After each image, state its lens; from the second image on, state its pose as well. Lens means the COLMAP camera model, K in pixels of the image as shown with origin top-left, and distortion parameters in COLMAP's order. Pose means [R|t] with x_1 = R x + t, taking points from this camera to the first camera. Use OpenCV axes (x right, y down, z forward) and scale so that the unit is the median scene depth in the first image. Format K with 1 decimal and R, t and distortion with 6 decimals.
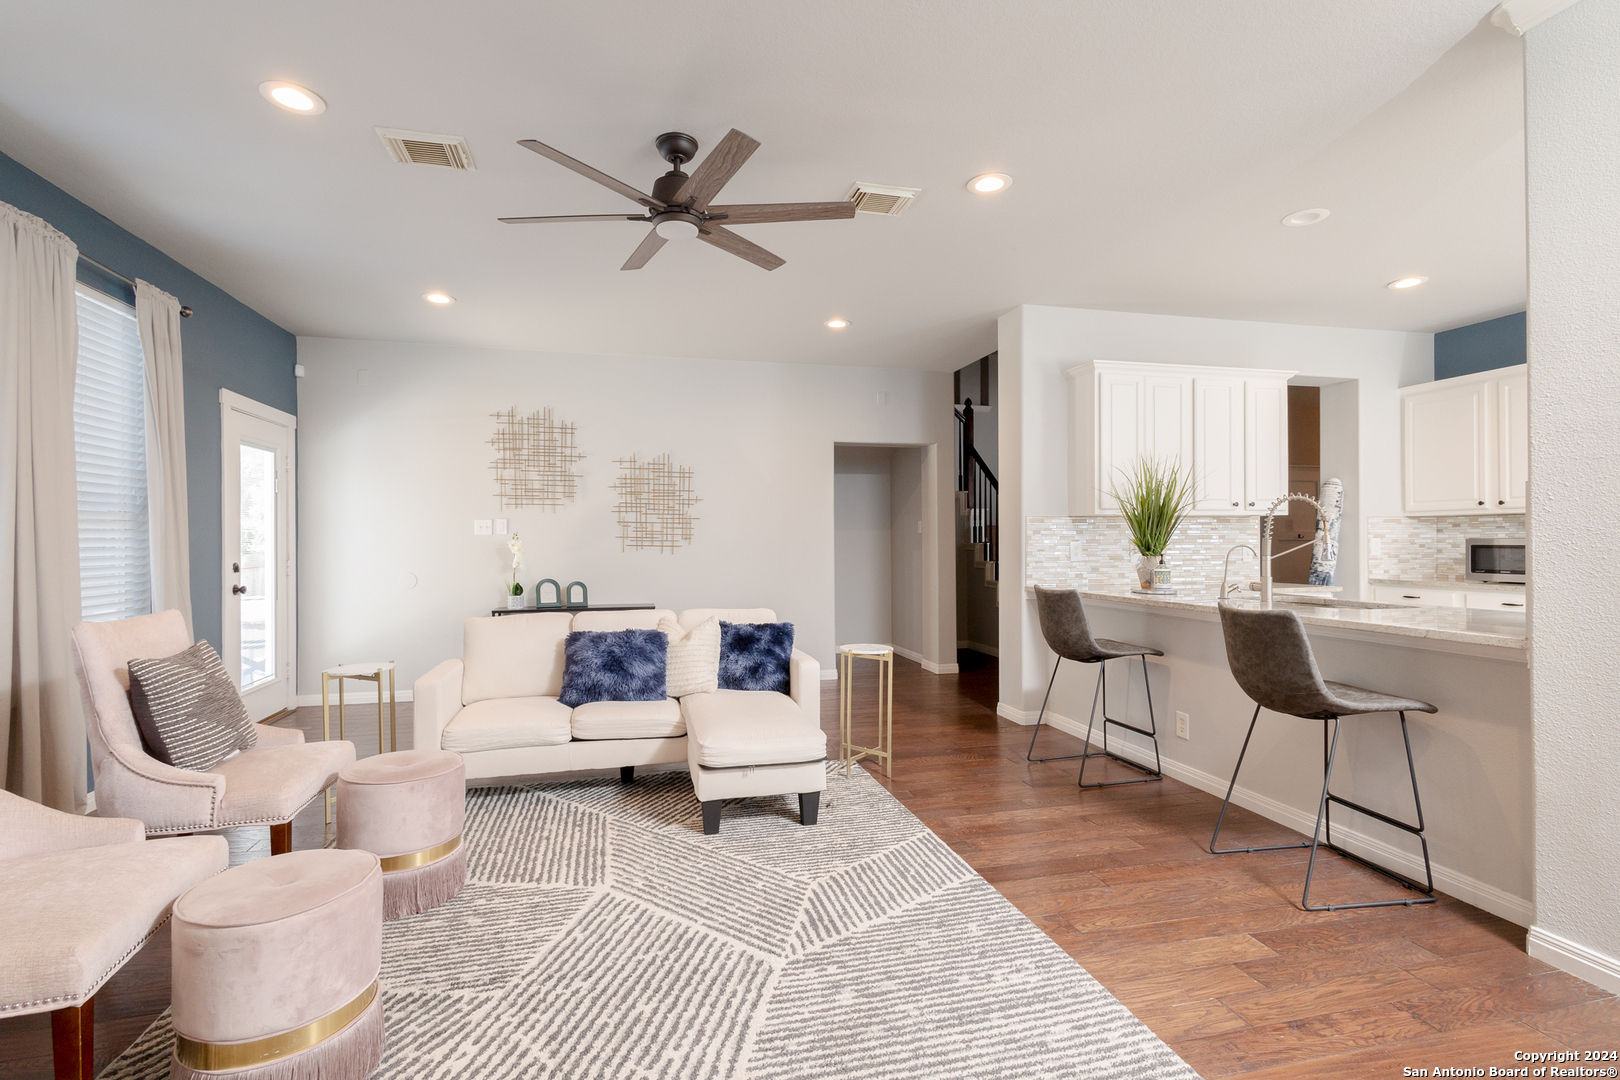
lens RADIAL K [[752.0, 0, 810.0], [0, 752.0, 540.0], [0, 0, 1]] dist [0.004627, 0.000272]
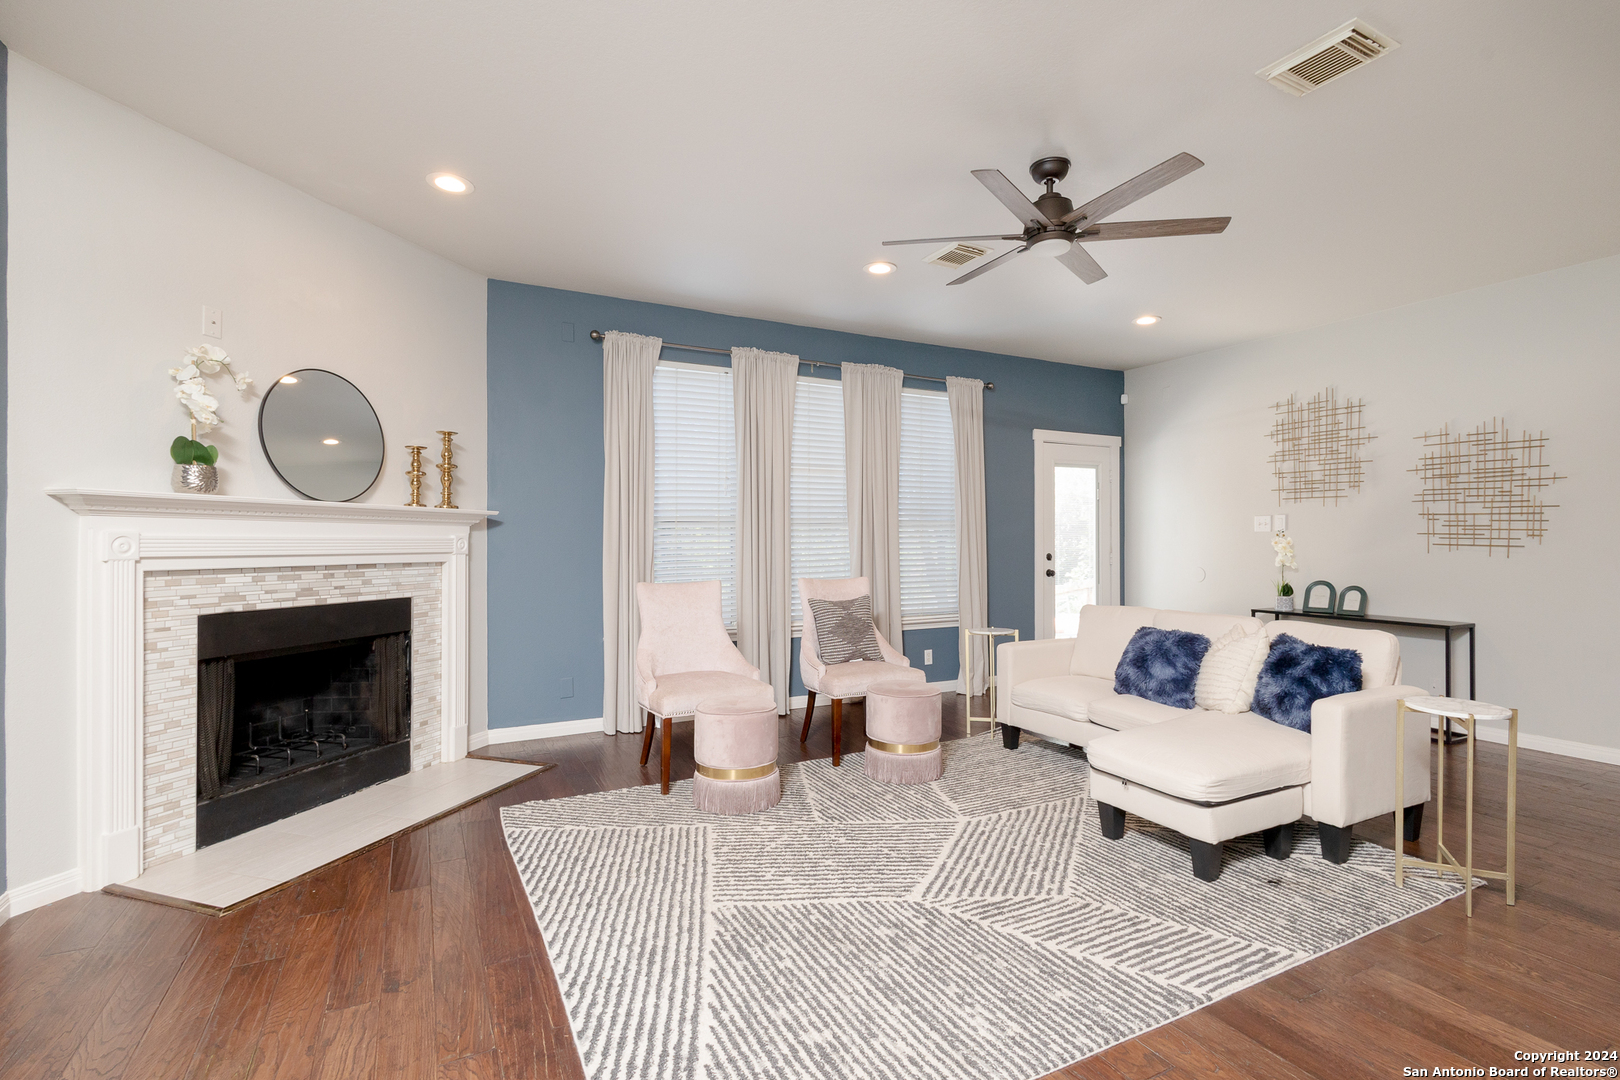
lens RADIAL K [[759.6, 0, 814.3], [0, 759.6, 538.6], [0, 0, 1]] dist [0.005157, -0.000619]
pose [[0.235822, 0.004724, -0.971785, 0.721128], [0.000122, 0.999988, 0.004891, -0.005129], [0.971796, -0.001272, 0.235818, 0.380942]]
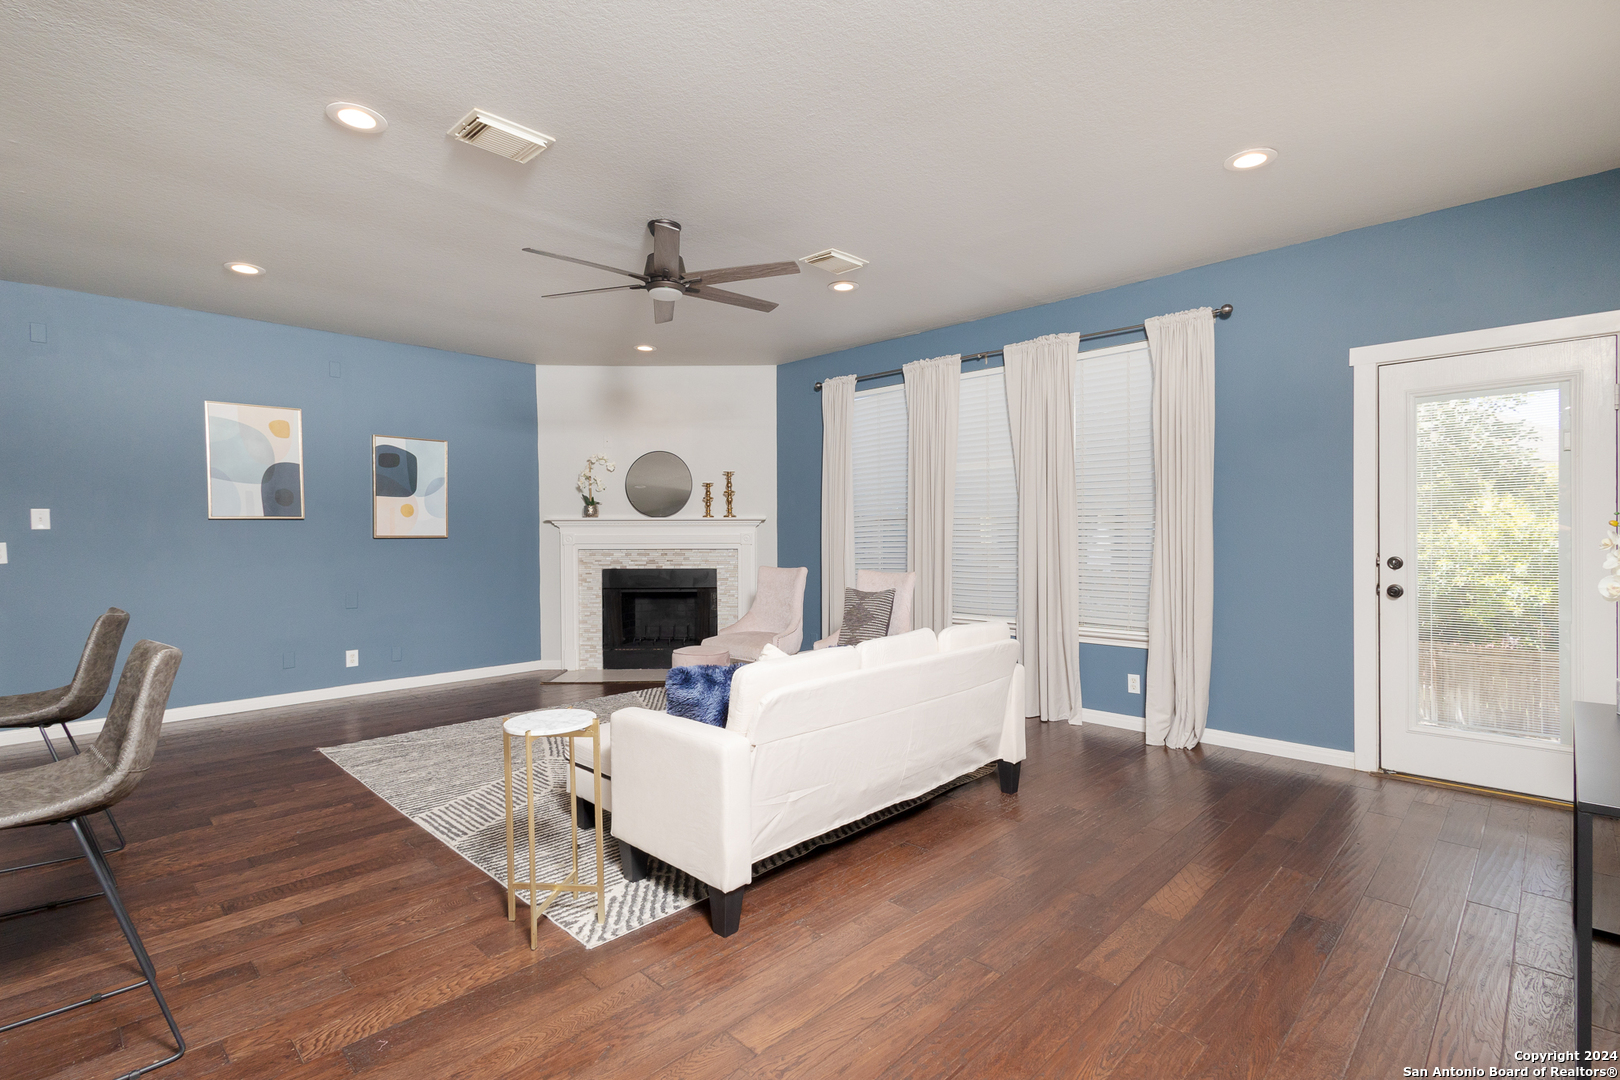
lens RADIAL K [[759.6, 0, 814.3], [0, 759.6, 538.6], [0, 0, 1]] dist [0.005157, -0.000619]
pose [[-0.850337, 0.016898, -0.525967, 0.264888], [0.013198, 0.999855, 0.010786, -0.008706], [0.526073, 0.002230, -0.850437, 2.020012]]
